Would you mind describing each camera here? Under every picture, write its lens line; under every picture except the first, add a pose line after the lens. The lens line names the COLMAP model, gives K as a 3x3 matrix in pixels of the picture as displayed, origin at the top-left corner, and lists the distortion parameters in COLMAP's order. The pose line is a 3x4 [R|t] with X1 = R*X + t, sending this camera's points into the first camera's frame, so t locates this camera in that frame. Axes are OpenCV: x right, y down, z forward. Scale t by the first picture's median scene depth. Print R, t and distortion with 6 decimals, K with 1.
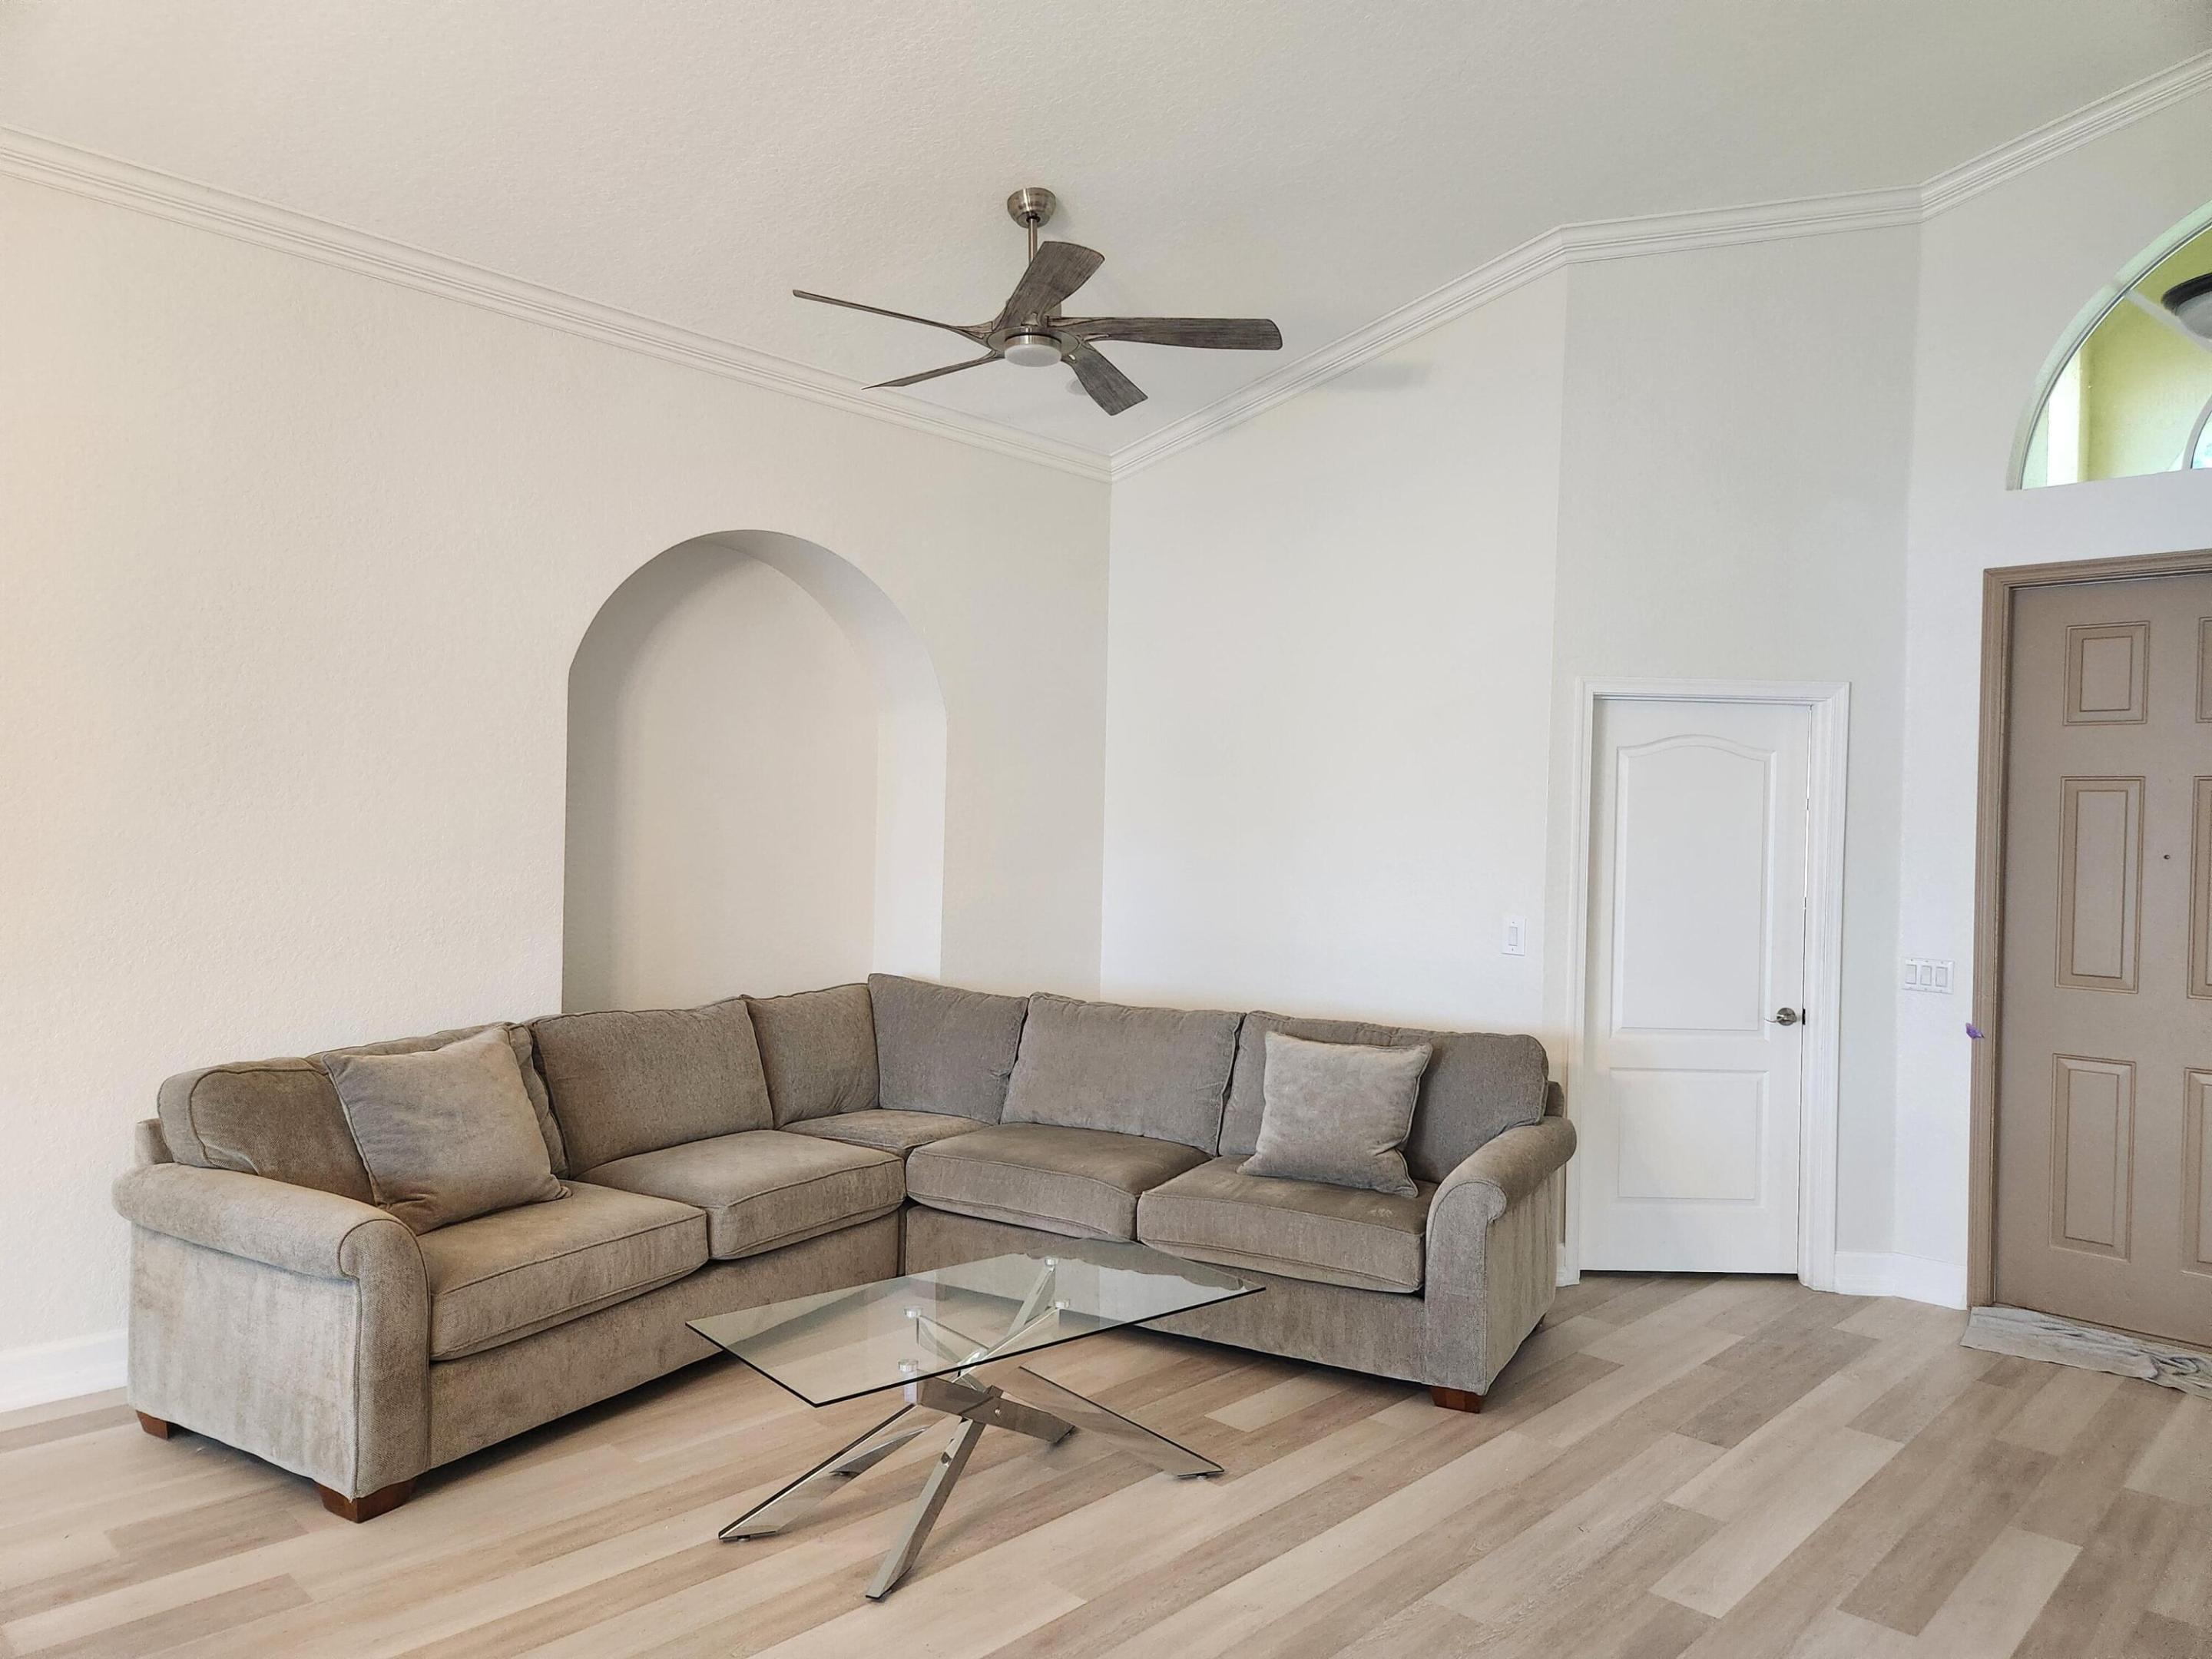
lens RADIAL K [[1504.3, 0, 1107.0], [0, 1504.3, 864.0], [0, 0, 1]] dist [0.079908, -0.074885]
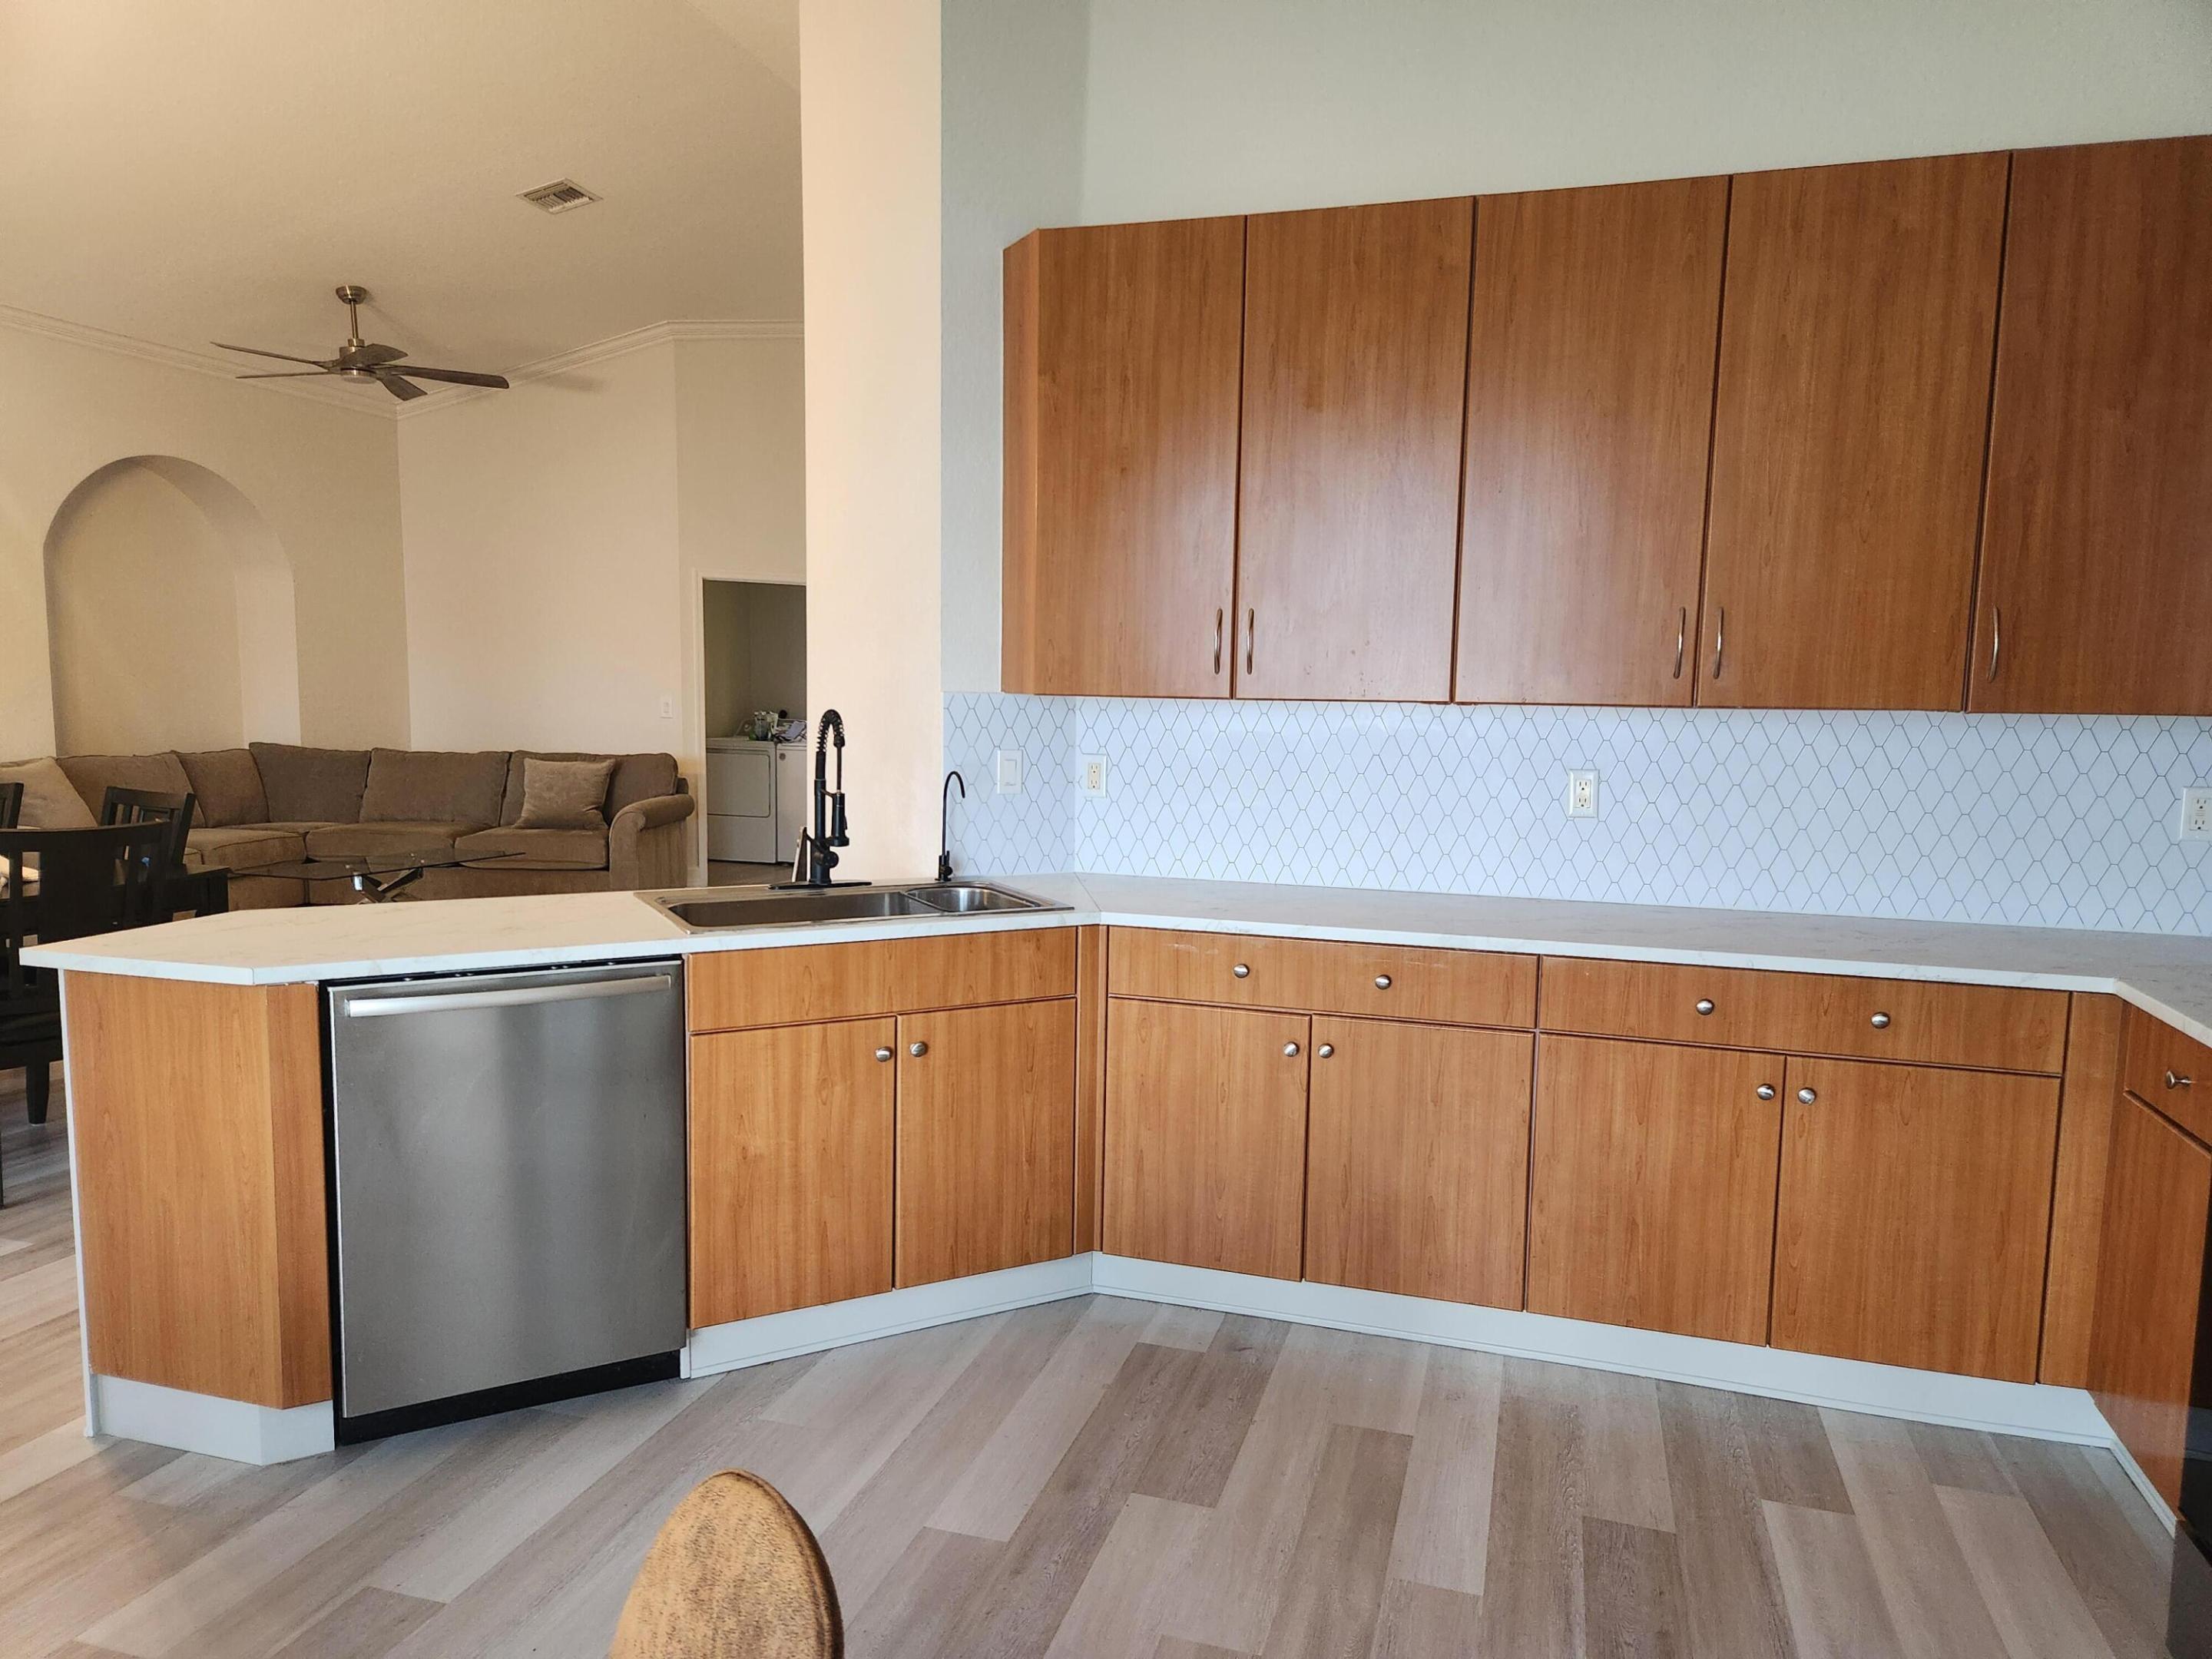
lens RADIAL K [[1470.0, 0, 1096.8], [0, 1470.0, 846.2], [0, 0, 1]] dist [0.081004, -0.067903]
pose [[0.897250, -0.057863, 0.437715, -0.070897], [0.015776, 0.994944, 0.099186, 0.050580], [-0.441241, -0.082089, 0.893626, -0.979672]]
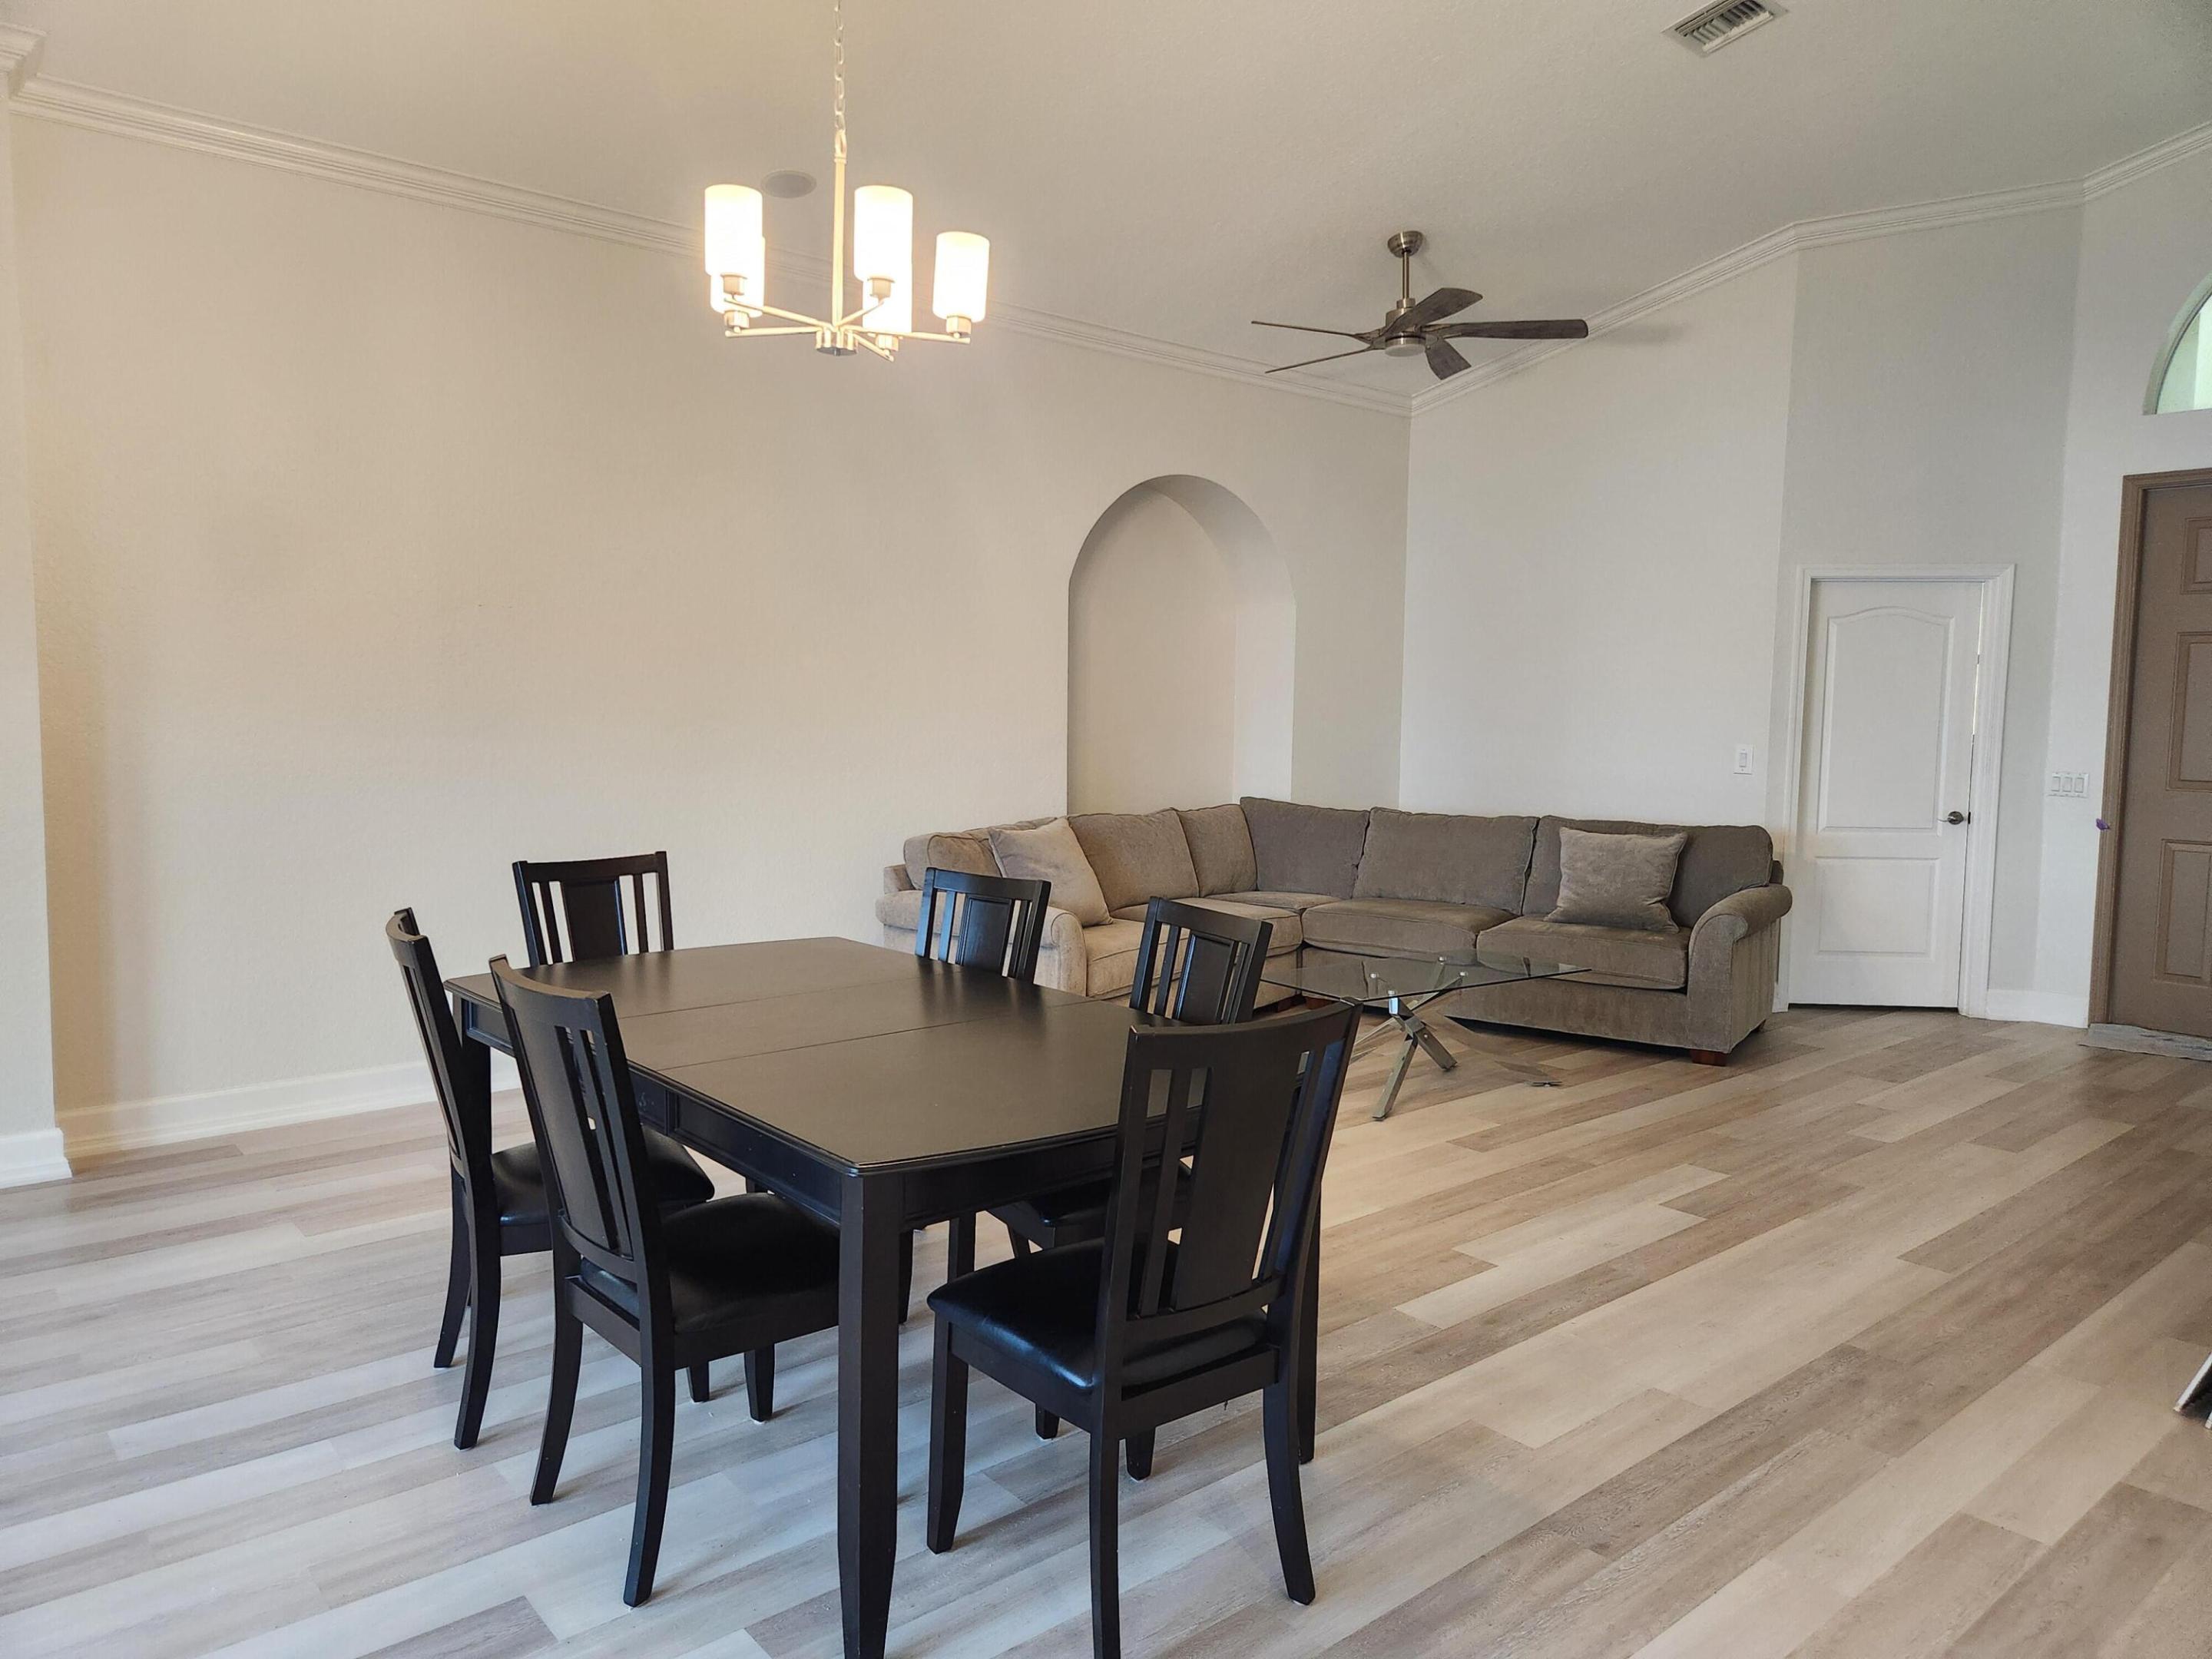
lens RADIAL K [[1470.0, 0, 1096.8], [0, 1470.0, 846.2], [0, 0, 1]] dist [0.081004, -0.067903]
pose [[0.993783, -0.002512, -0.111309, -0.176057], [0.010459, 0.997431, 0.070865, 0.027050], [0.110845, -0.071588, 0.991256, -0.435590]]
